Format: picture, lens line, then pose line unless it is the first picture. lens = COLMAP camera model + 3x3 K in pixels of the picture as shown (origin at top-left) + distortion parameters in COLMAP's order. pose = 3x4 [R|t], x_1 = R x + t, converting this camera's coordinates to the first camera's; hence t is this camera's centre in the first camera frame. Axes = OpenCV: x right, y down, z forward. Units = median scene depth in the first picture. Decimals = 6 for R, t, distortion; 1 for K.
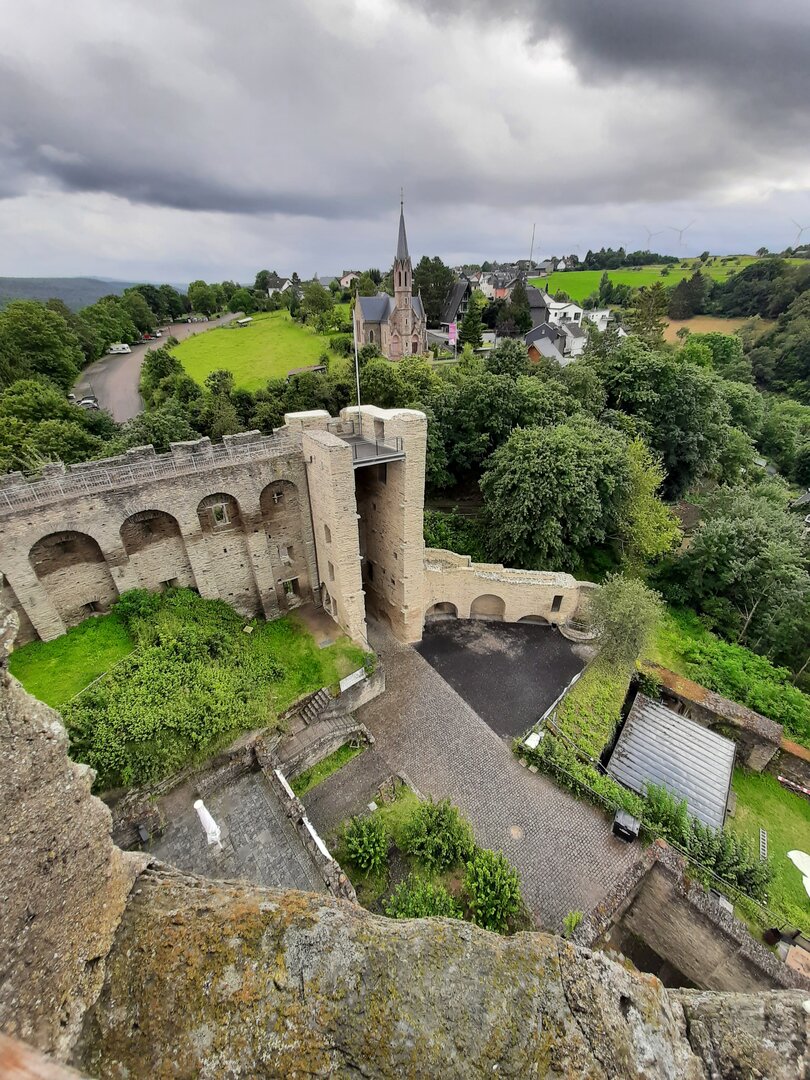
lens RADIAL K [[417.9, 0, 411.1], [0, 417.9, 536.0], [0, 0, 1]] dist [0.011699, -0.010208]
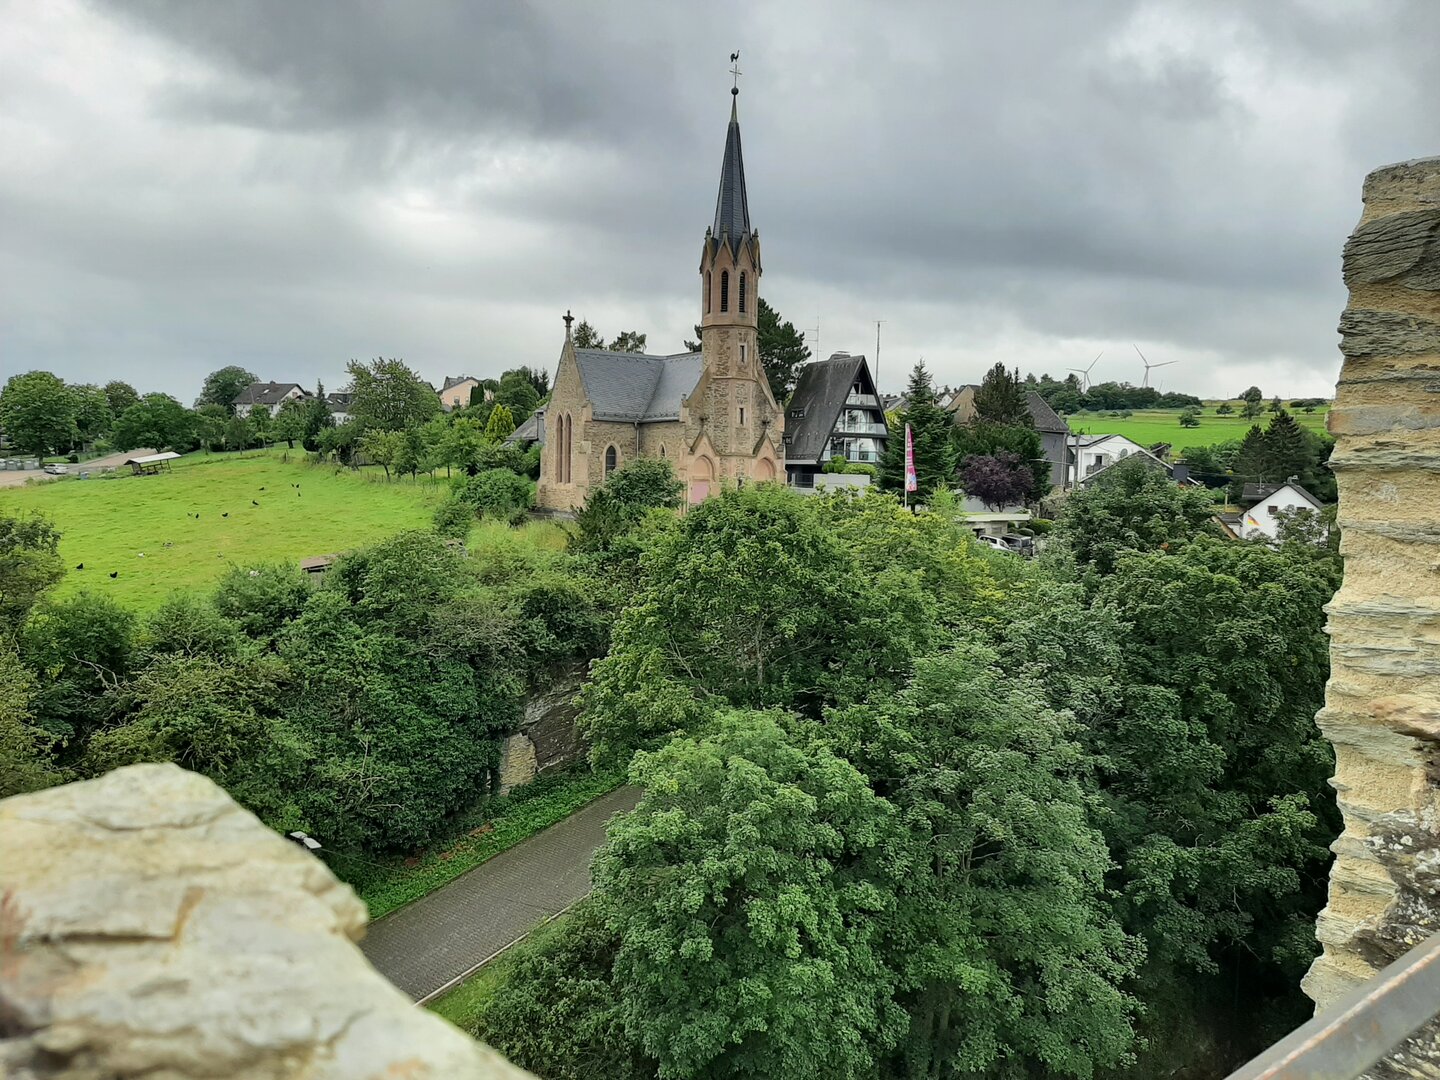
lens RADIAL K [[1100.1, 0, 714.5], [0, 1100.1, 538.7], [0, 0, 1]] dist [0.115534, -0.218637]
pose [[0.991406, 0.019841, 0.129309, -0.181130], [0.040093, 0.894788, -0.444687, -0.124805], [-0.124528, 0.446049, 0.886303, 0.492377]]
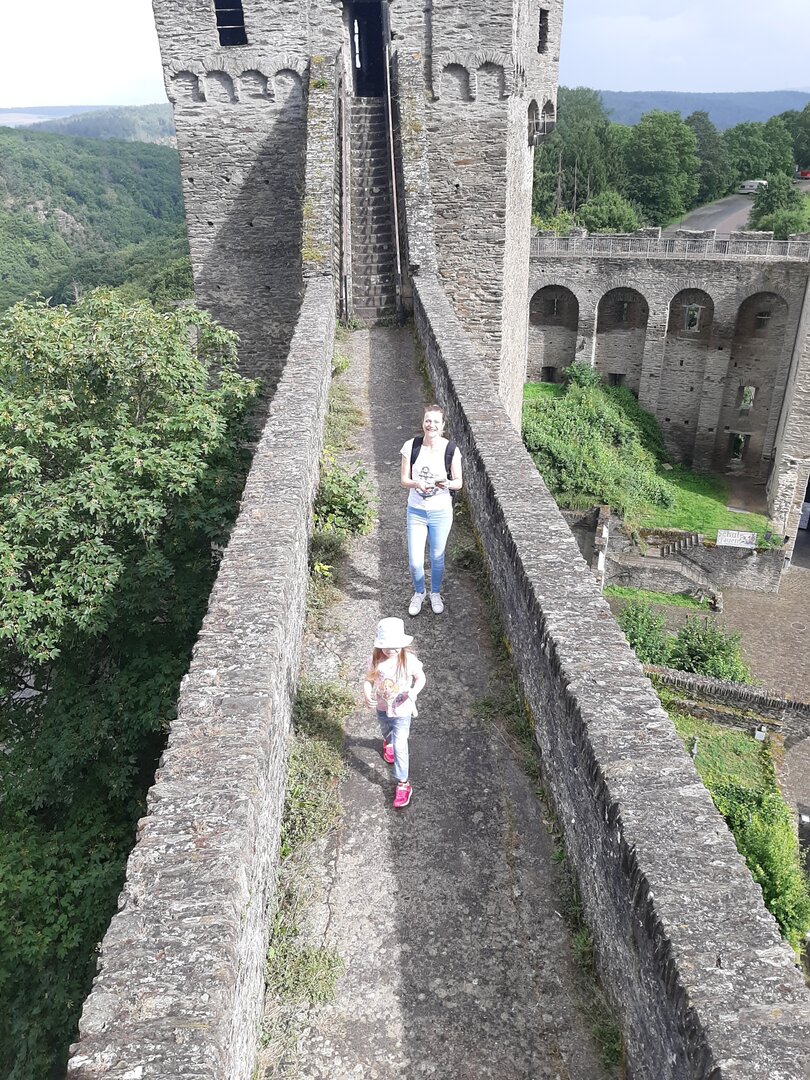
lens RADIAL K [[822.0, 0, 403.4], [0, 822.0, 540.9], [0, 0, 1]] dist [0.066785, -0.126624]
pose [[0.557316, 0.360926, -0.747751, 0.347103], [-0.397039, 0.906786, 0.141768, 0.186045], [0.729218, 0.217877, 0.648669, -0.249884]]
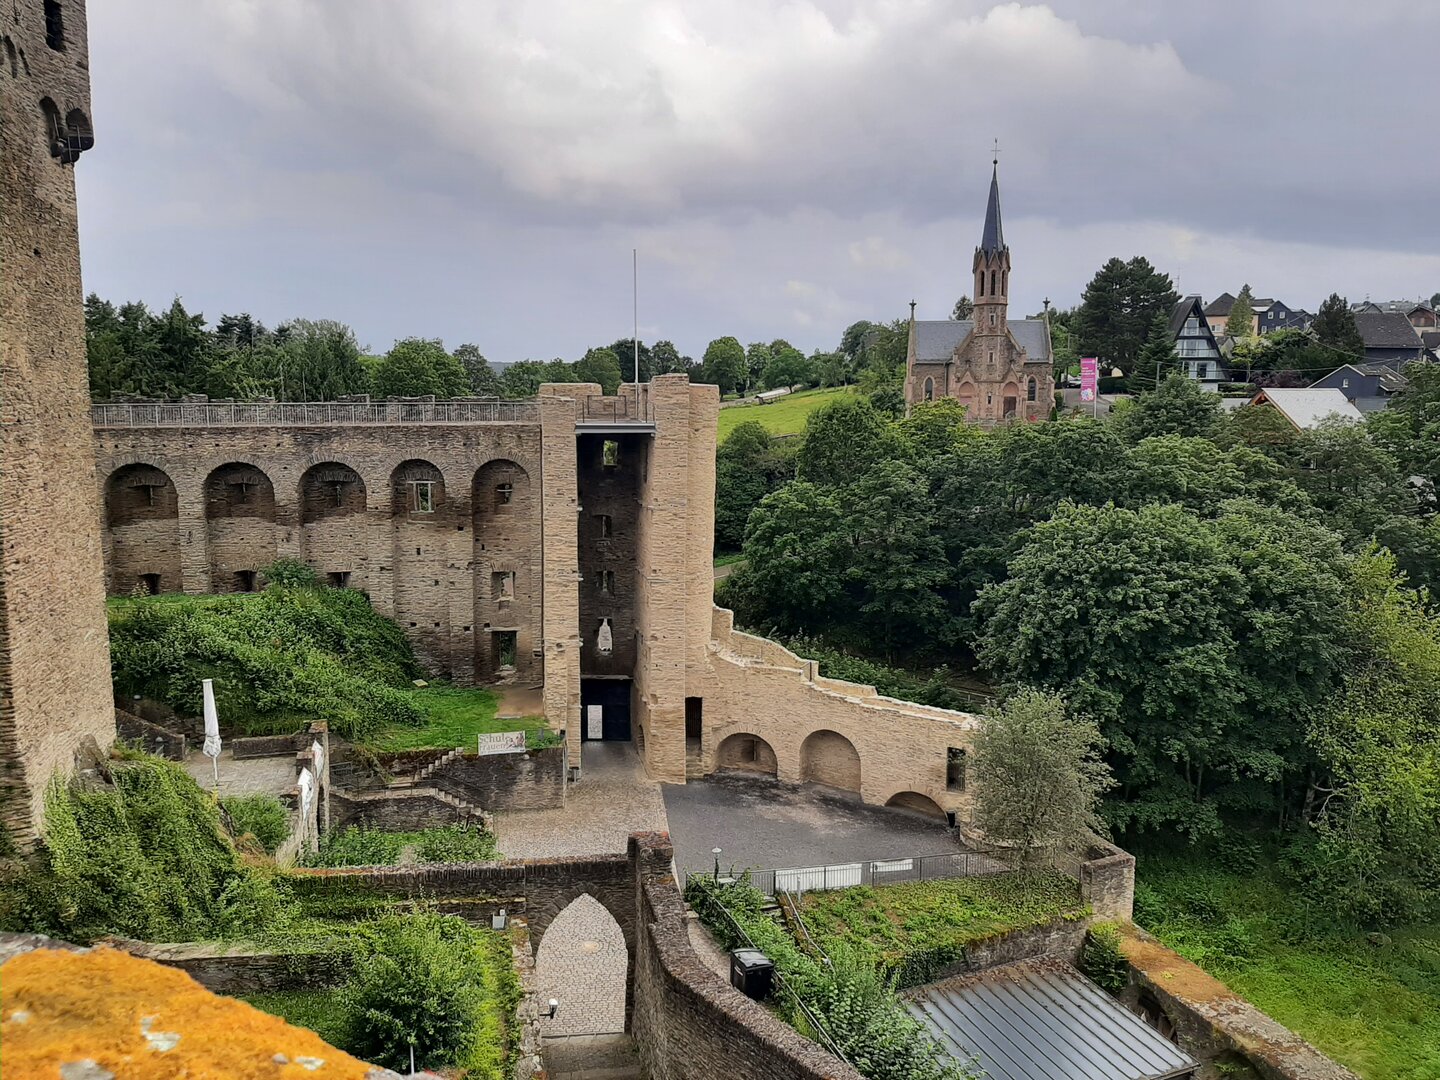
lens RADIAL K [[1100.1, 0, 714.5], [0, 1100.1, 538.7], [0, 0, 1]] dist [0.115534, -0.218637]
pose [[0.885273, 0.060241, -0.461154, 0.445183], [-0.231758, 0.916828, -0.325139, 0.262425], [0.403212, 0.394713, 0.825604, -0.184480]]
